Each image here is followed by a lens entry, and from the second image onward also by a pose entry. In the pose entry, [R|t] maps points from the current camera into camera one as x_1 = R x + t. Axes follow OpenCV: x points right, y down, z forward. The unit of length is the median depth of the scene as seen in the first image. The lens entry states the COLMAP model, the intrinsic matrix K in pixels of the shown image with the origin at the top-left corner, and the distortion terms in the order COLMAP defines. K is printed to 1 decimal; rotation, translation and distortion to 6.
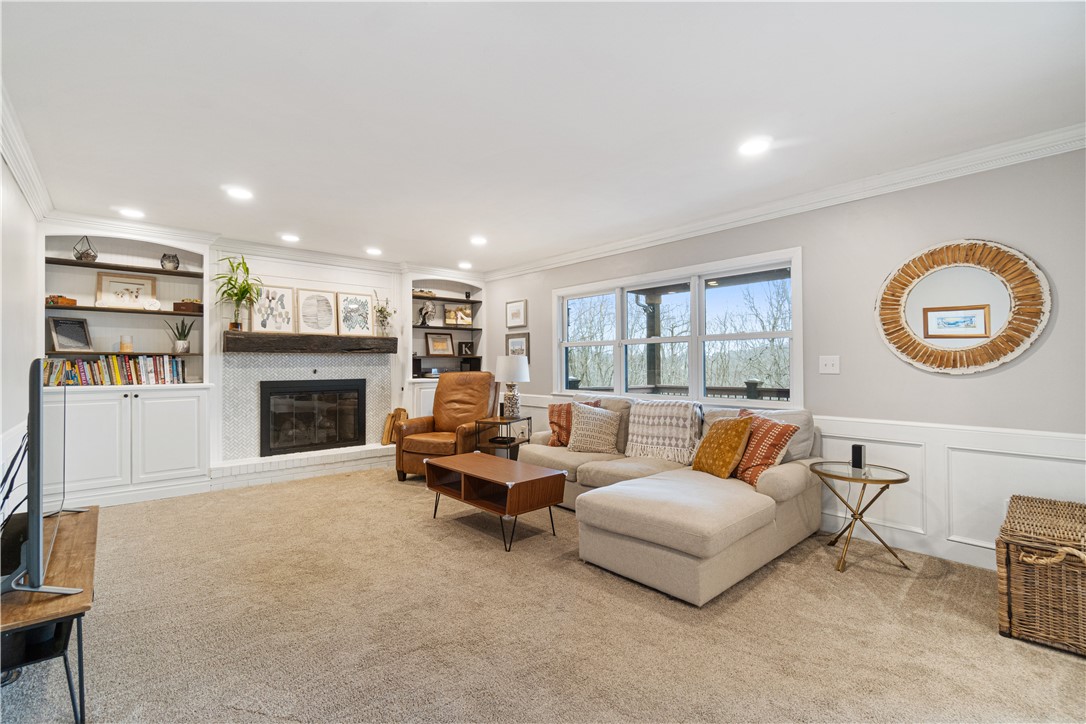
lens RADIAL K [[470.2, 0, 533.4], [0, 470.2, 362.0], [0, 0, 1]] dist [-0.004103, 0.000509]
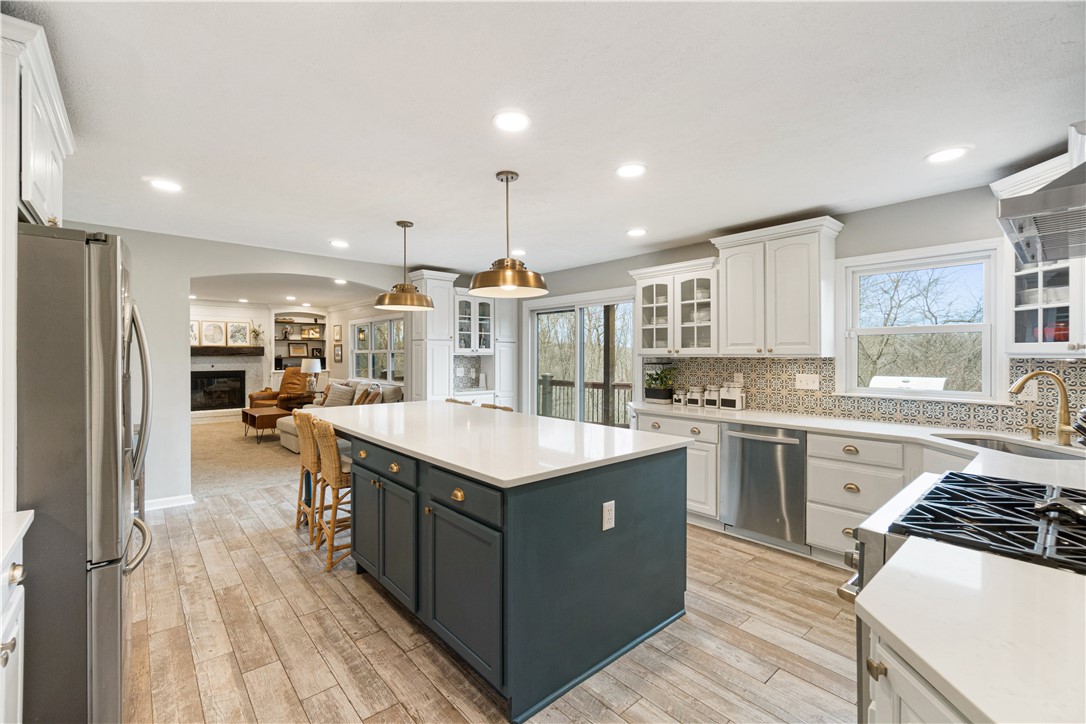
lens RADIAL K [[470.2, 0, 538.9], [0, 470.2, 355.8], [0, 0, 1]] dist [-0.004103, 0.000509]
pose [[0.999886, 0.006638, -0.013594, 0.792500], [-0.006561, 0.999962, 0.005706, -0.037443], [0.013631, -0.005616, 0.999891, -0.765674]]
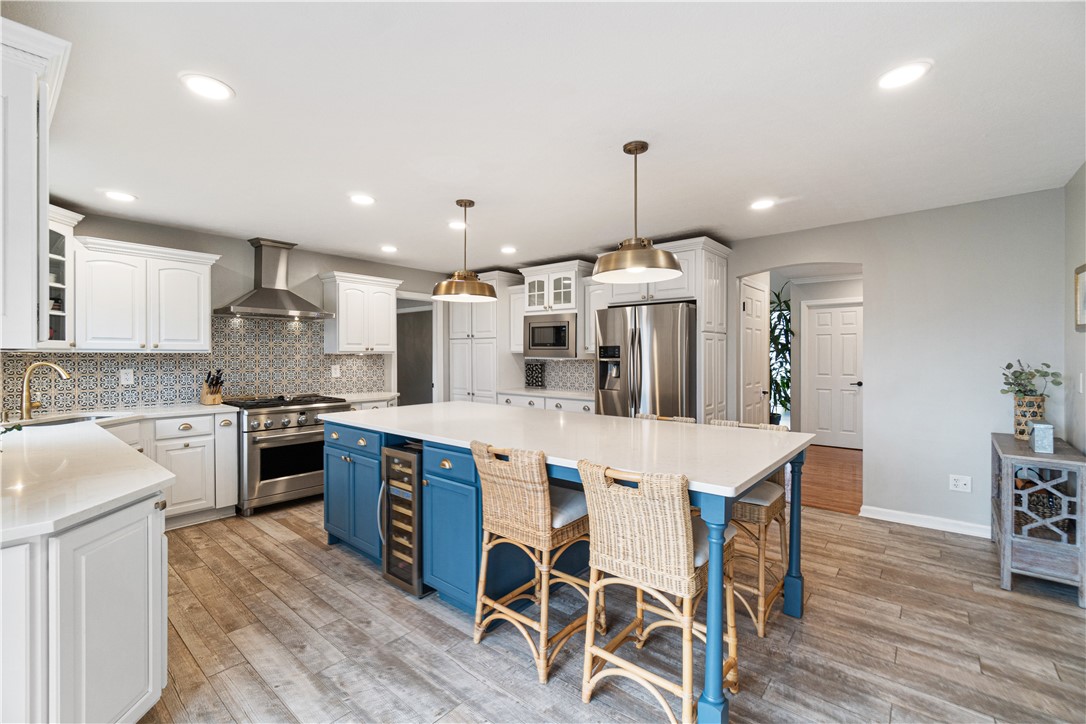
lens RADIAL K [[470.2, 0, 542.1], [0, 470.2, 359.3], [0, 0, 1]] dist [-0.004103, 0.000509]
pose [[-0.990490, 0.003815, -0.137532, 0.738679], [0.003417, 0.999989, 0.003135, -0.024292], [0.137542, 0.002635, -0.990492, 0.354313]]
